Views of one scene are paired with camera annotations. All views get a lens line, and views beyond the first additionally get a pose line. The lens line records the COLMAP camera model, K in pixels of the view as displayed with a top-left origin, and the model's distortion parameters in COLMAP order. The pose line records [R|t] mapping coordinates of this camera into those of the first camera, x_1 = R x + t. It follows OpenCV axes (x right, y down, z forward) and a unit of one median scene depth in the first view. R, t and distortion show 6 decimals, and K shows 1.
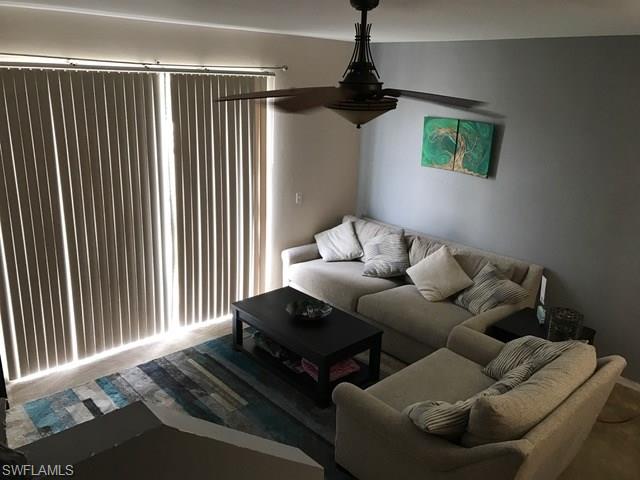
lens RADIAL K [[528.4, 0, 320.0], [0, 528.4, 240.0], [0, 0, 1]] dist [0.040829, -0.000409]
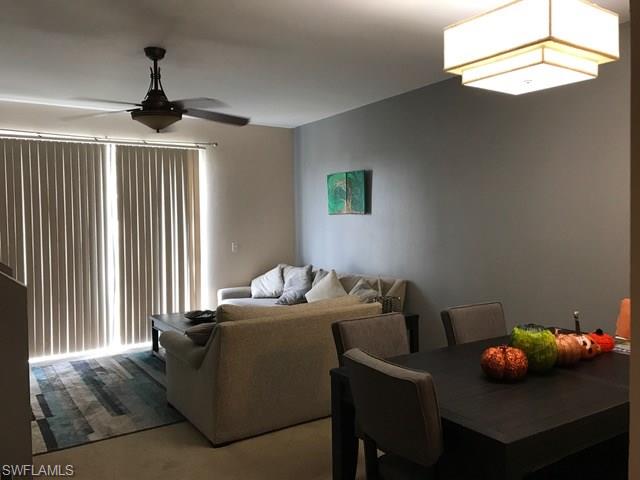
lens RADIAL K [[528.4, 0, 320.0], [0, 528.4, 240.0], [0, 0, 1]] dist [0.040829, -0.000409]
pose [[0.985445, -0.043236, -0.164404, 0.410361], [-0.001297, 0.965176, -0.261599, 0.258175], [0.169990, 0.258005, 0.951071, -0.152339]]
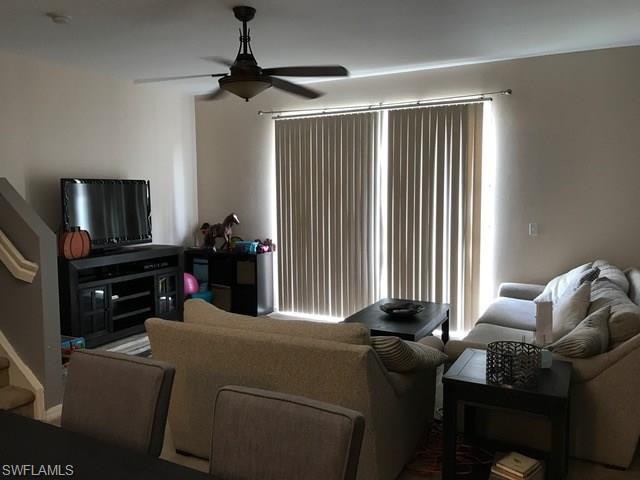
lens RADIAL K [[528.4, 0, 320.0], [0, 528.4, 240.0], [0, 0, 1]] dist [0.040829, -0.000409]
pose [[0.354247, 0.053985, -0.933592, 0.779981], [-0.257464, 0.965380, -0.041870, 0.079076], [0.899011, 0.255199, 0.355883, 0.413907]]
